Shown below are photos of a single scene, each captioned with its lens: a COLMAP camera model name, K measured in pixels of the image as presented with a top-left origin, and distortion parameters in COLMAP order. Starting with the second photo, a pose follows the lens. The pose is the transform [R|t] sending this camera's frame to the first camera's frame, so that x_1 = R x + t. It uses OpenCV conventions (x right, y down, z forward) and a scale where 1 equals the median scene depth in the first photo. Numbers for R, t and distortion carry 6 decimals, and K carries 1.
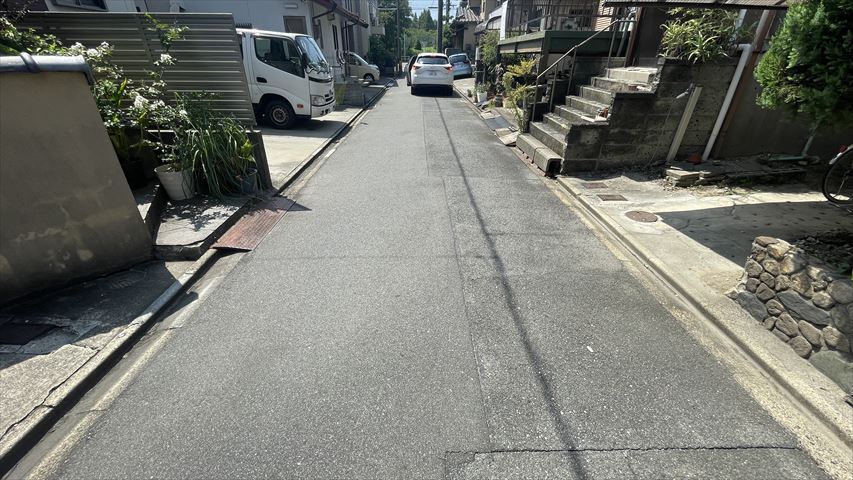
lens RADIAL K [[346.0, 0, 423.5], [0, 346.0, 239.2], [0, 0, 1]] dist [-0.003177, -0.000319]
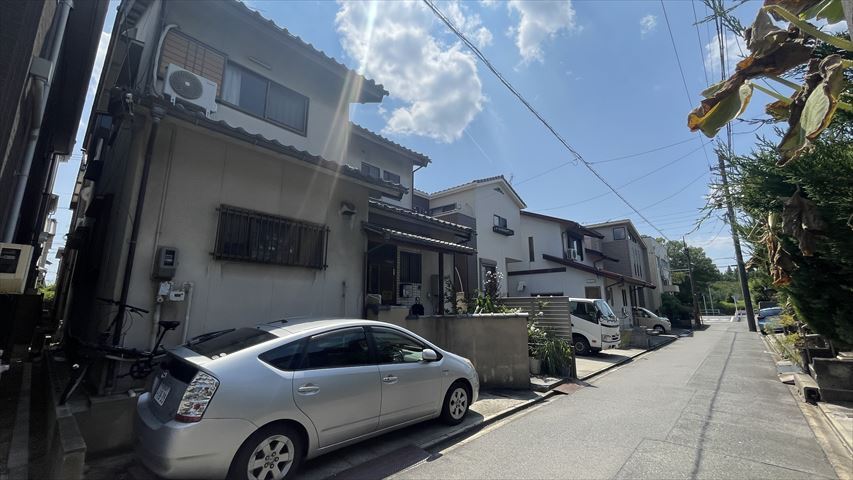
lens RADIAL K [[346.0, 0, 427.0], [0, 346.0, 236.1], [0, 0, 1]] dist [-0.003177, -0.000319]
pose [[0.736180, -0.145343, -0.660995, 0.175491], [-0.312905, 0.792919, -0.522848, 0.273477], [0.600108, 0.591739, 0.538253, -0.536480]]
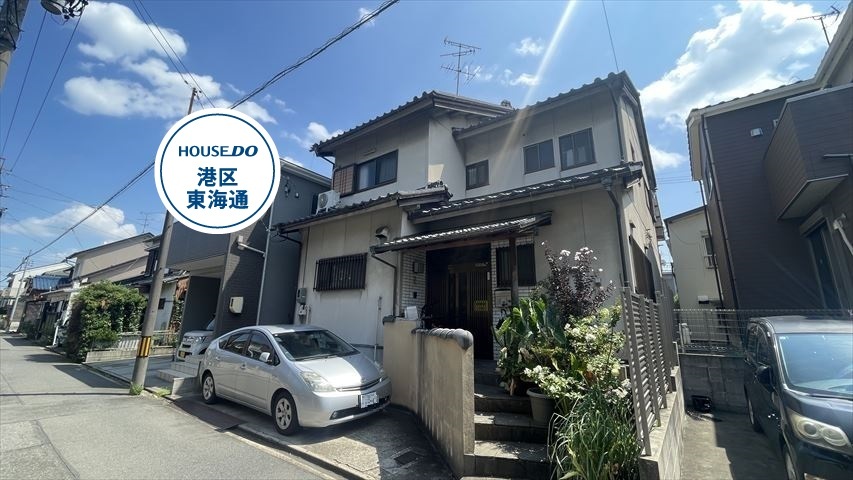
lens RADIAL K [[346.0, 0, 425.7], [0, 346.0, 236.1], [0, 0, 1]] dist [-0.003177, -0.000319]
pose [[-0.605233, -0.203000, -0.769730, 0.151837], [-0.391685, 0.917733, 0.065946, -0.312449], [0.693020, 0.341404, -0.634954, 0.559916]]
